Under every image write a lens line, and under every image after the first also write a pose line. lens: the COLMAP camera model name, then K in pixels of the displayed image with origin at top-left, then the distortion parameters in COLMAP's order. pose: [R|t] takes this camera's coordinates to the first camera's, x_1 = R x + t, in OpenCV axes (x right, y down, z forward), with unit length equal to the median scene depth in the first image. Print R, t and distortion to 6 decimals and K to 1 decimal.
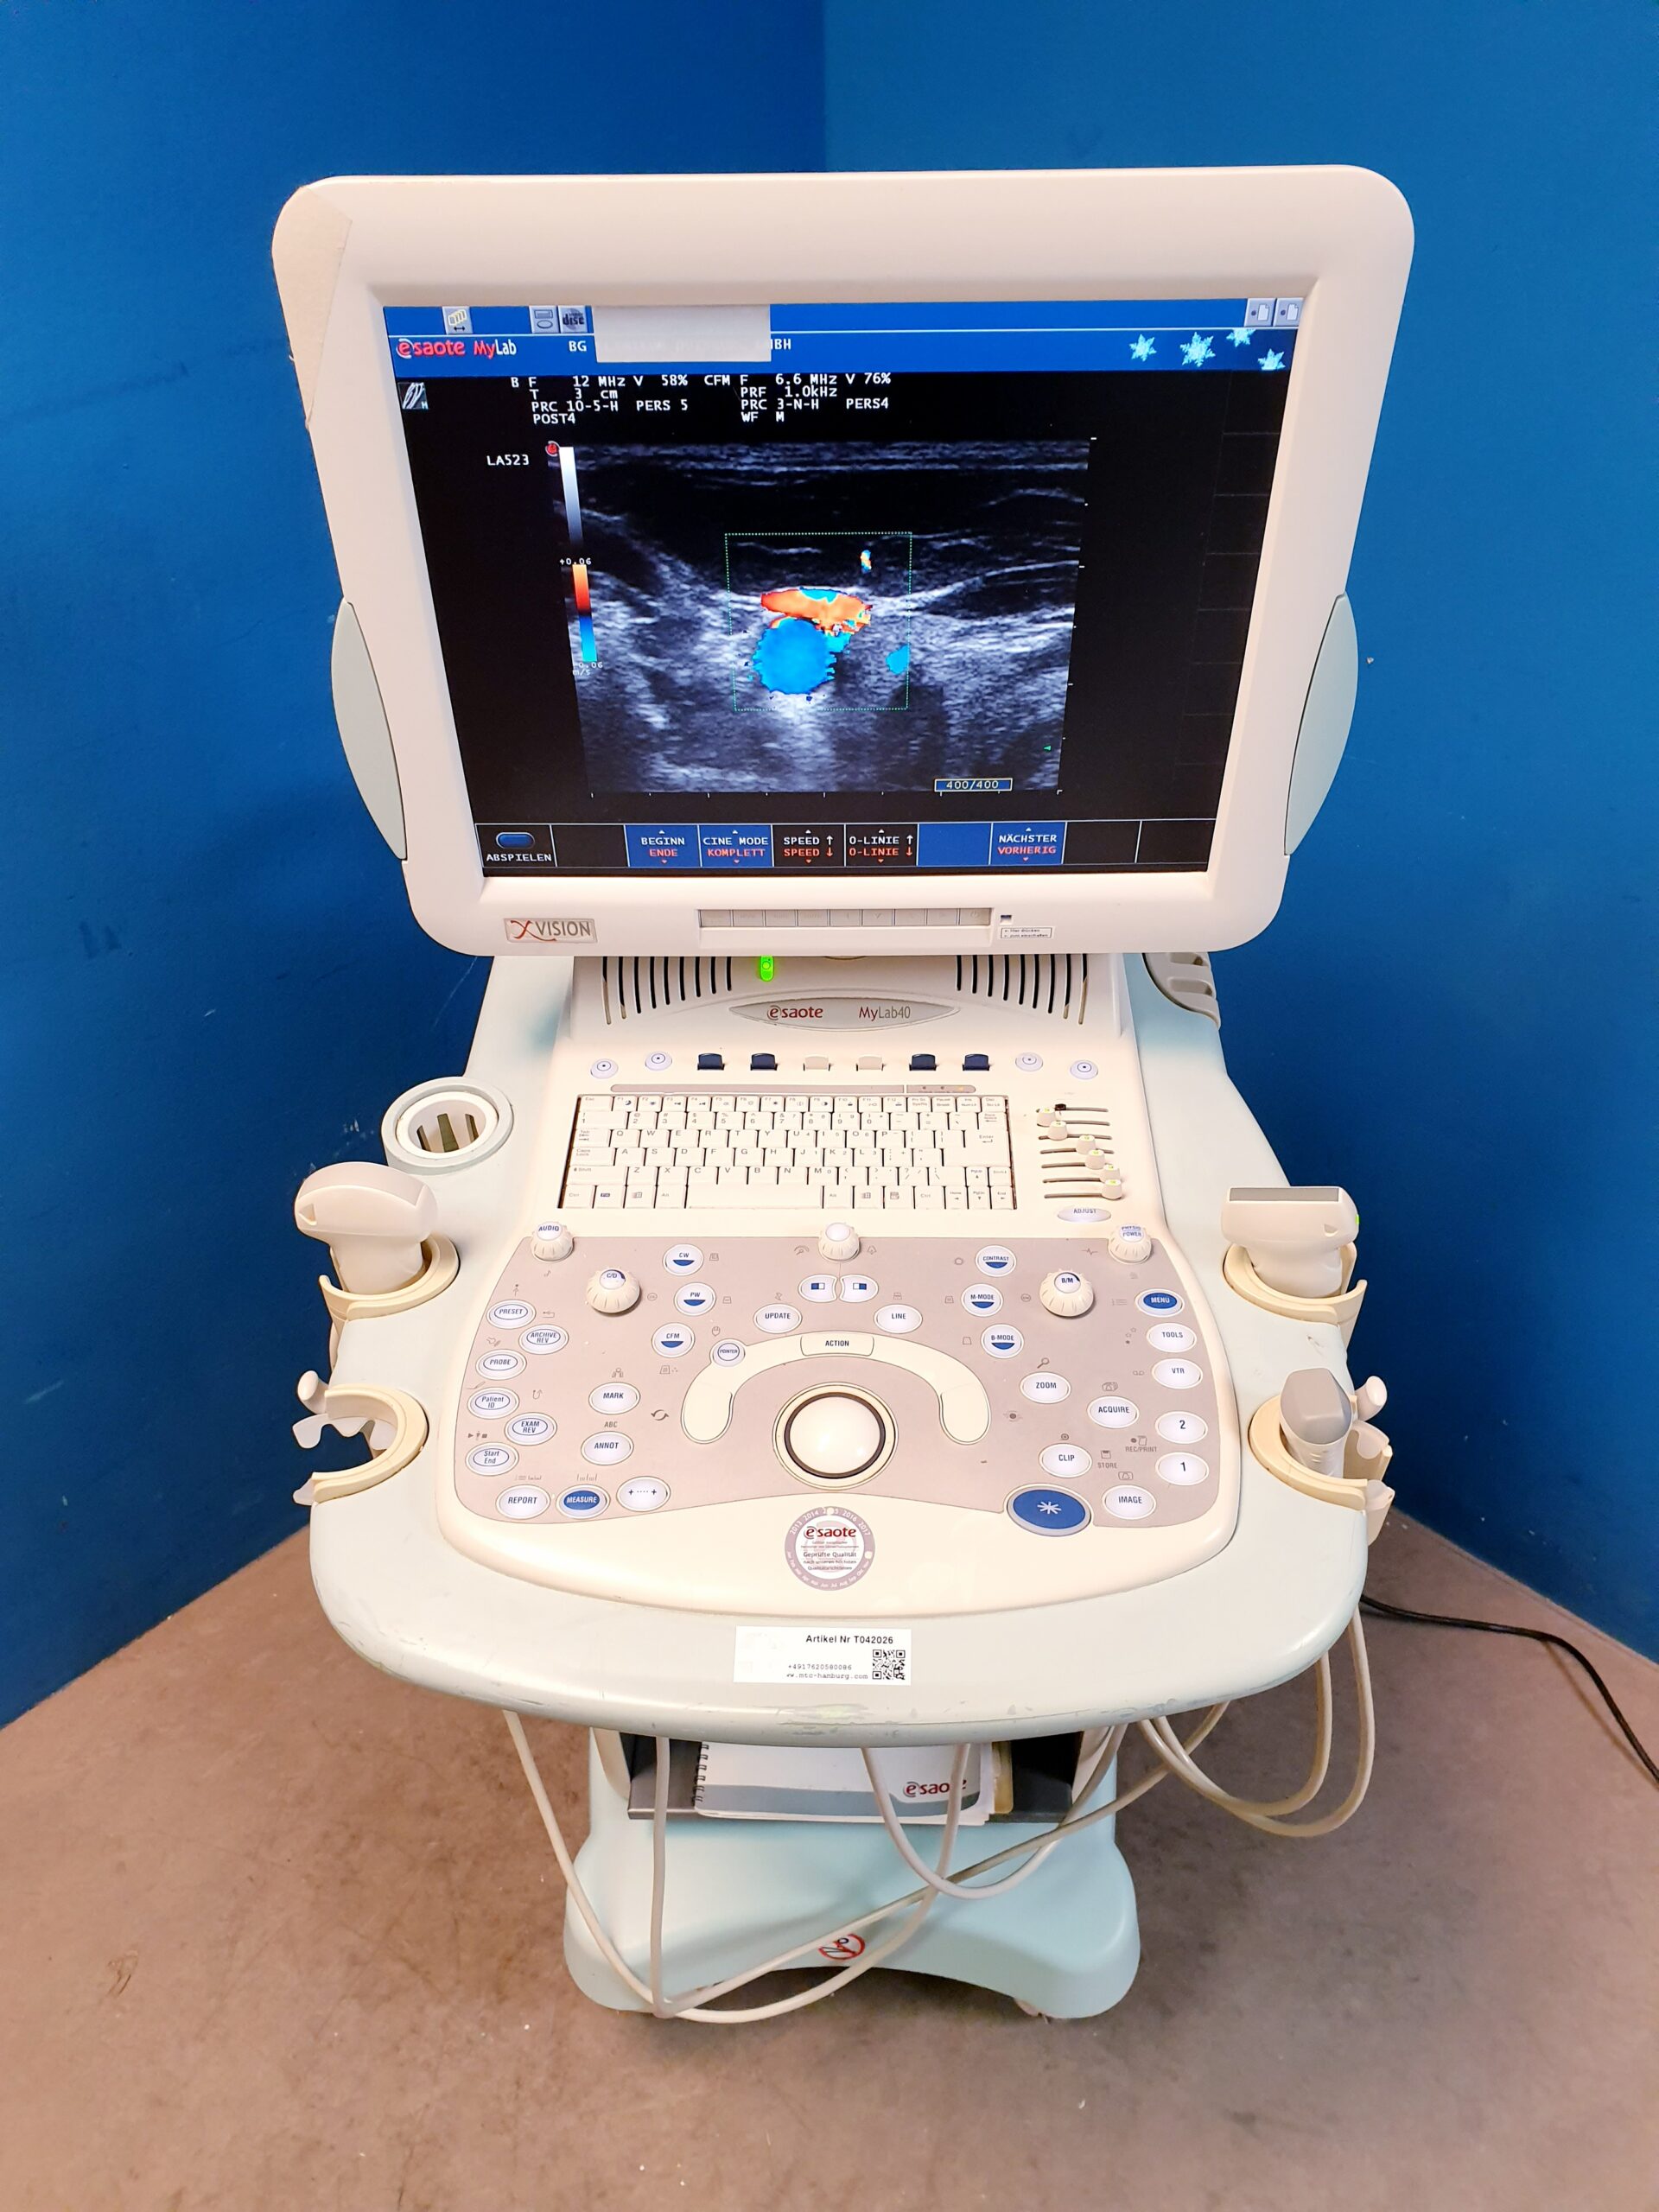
lens RADIAL K [[1685.1, 0, 829.9], [0, 1685.1, 1084.2], [0, 0, 1]] dist [0.034327, -0.008228]
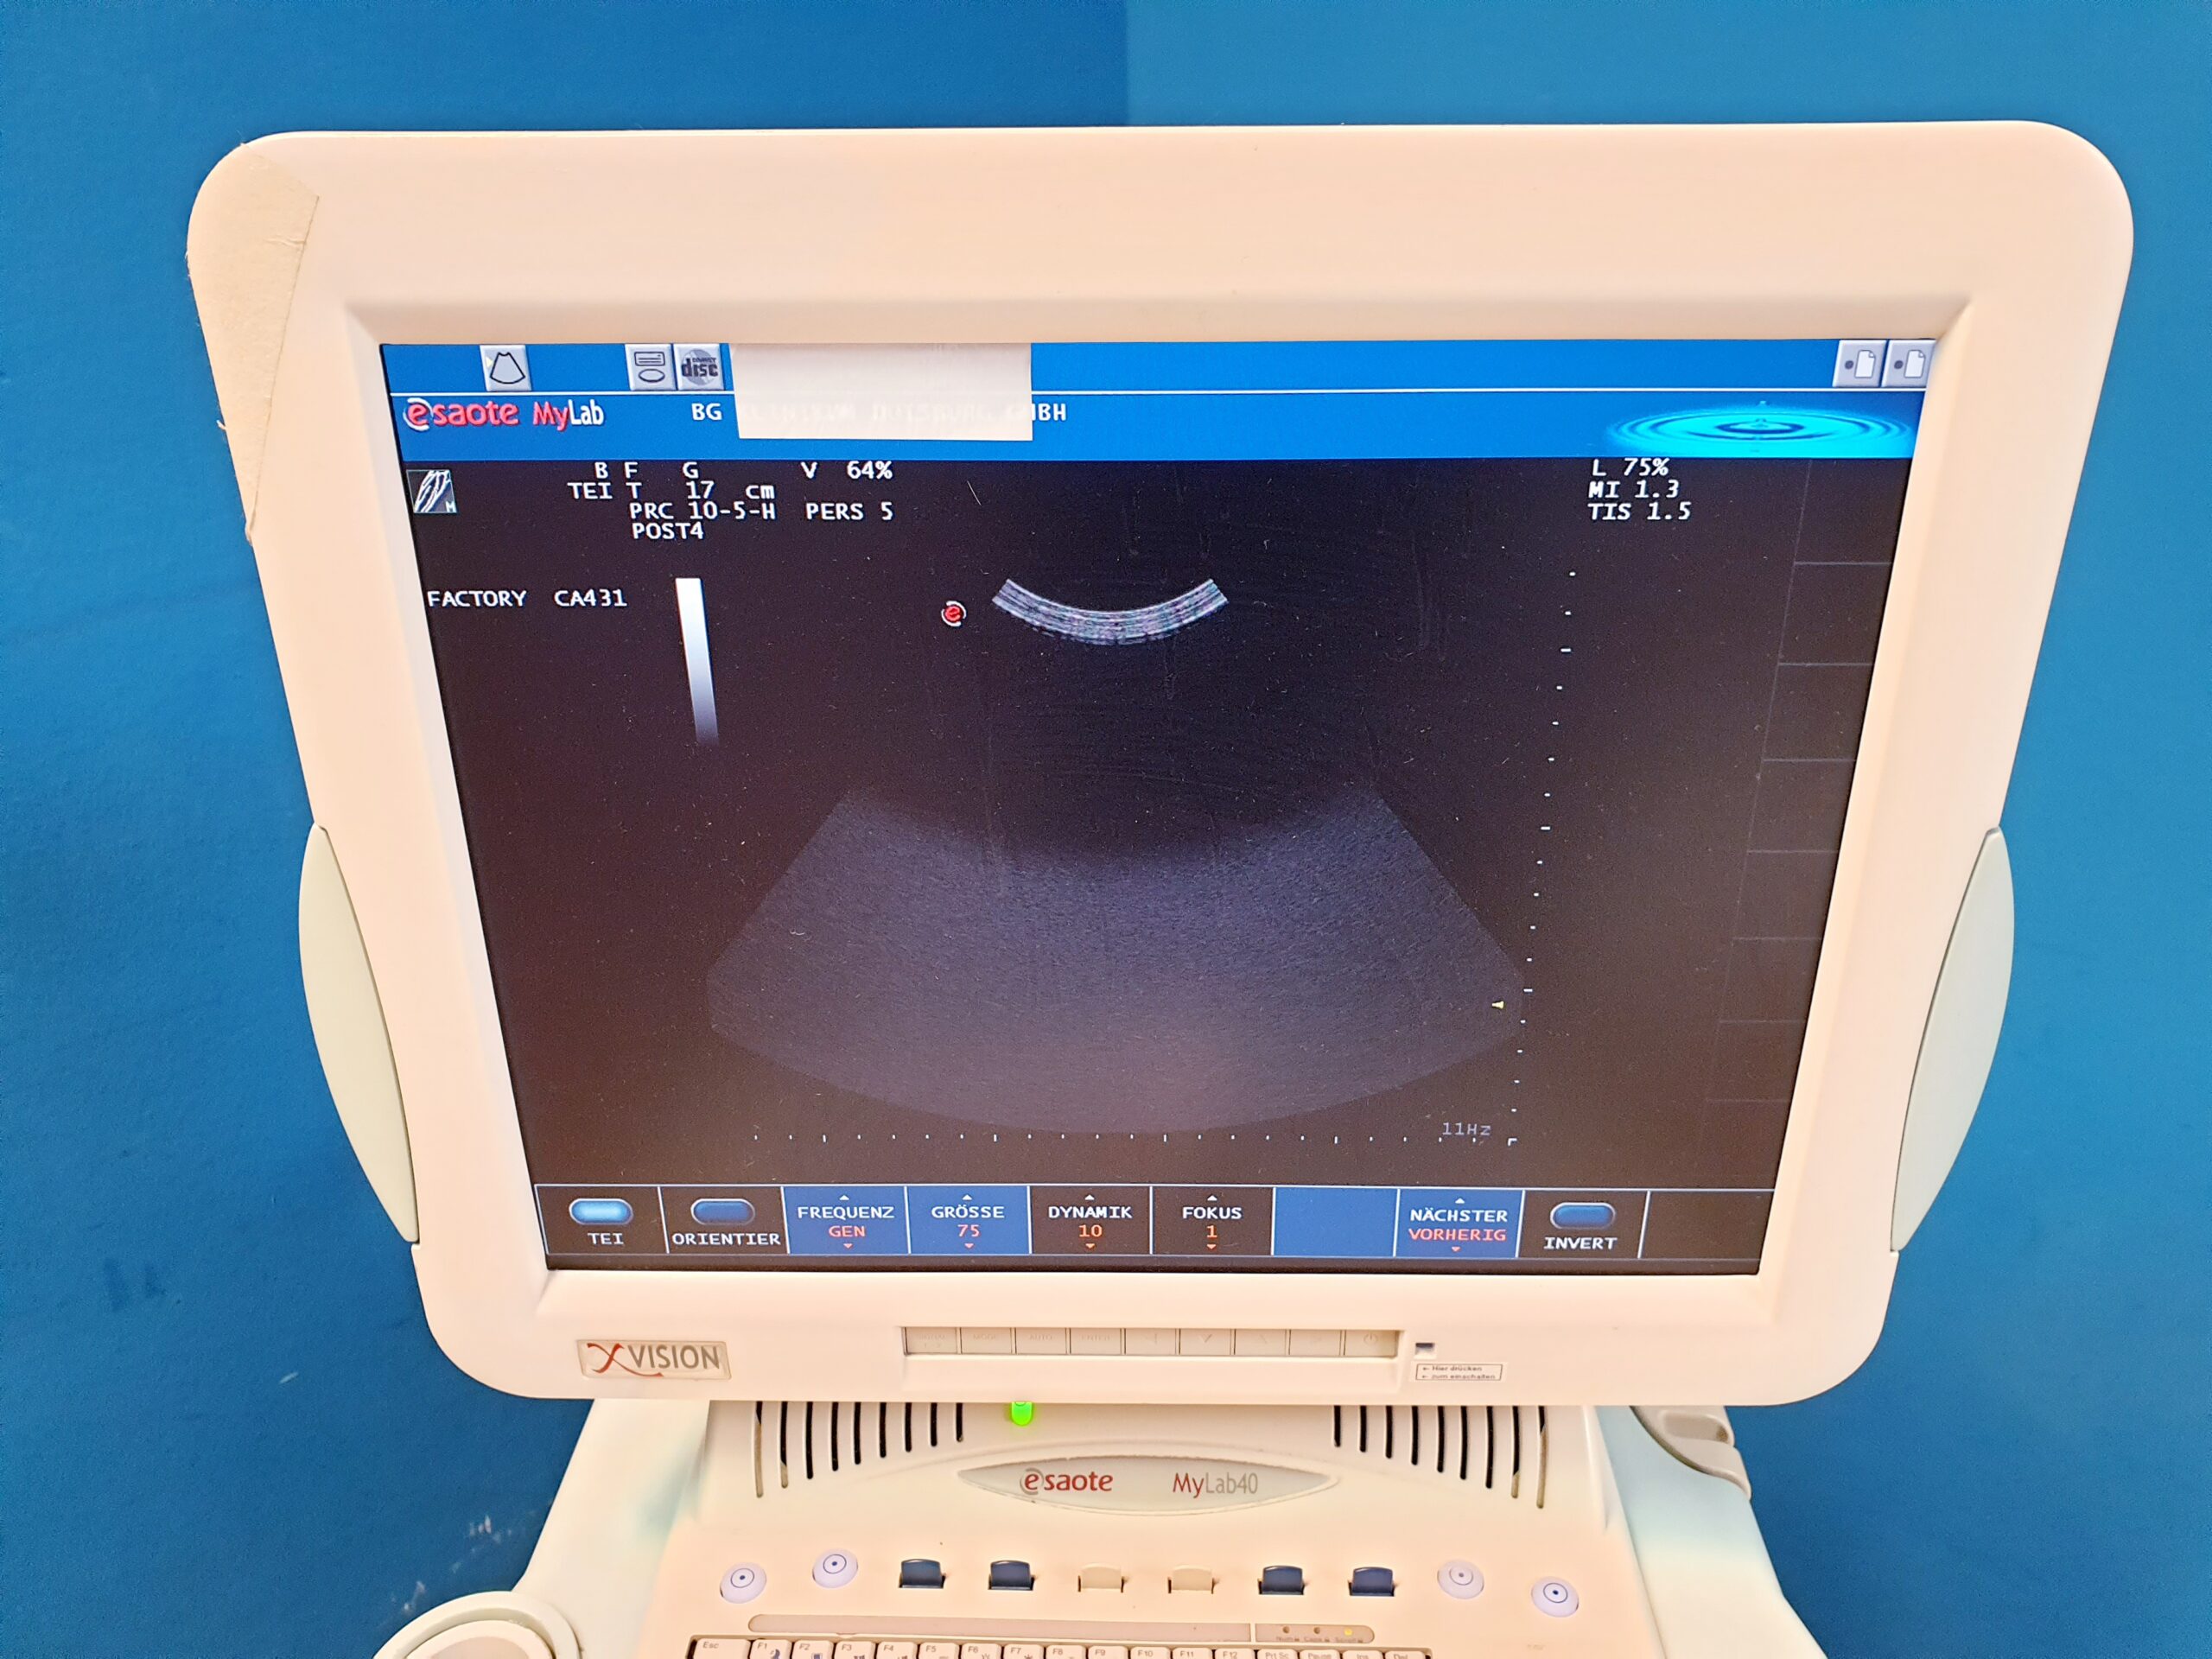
lens RADIAL K [[1685.1, 0, 1123.3], [0, 1685.1, 823.8], [0, 0, 1]] dist [0.034327, -0.008228]
pose [[0.999926, 0.008437, -0.008780, 0.002839], [-0.010638, 0.956103, -0.292837, -0.091133], [0.005924, 0.292909, 0.956122, 0.347833]]
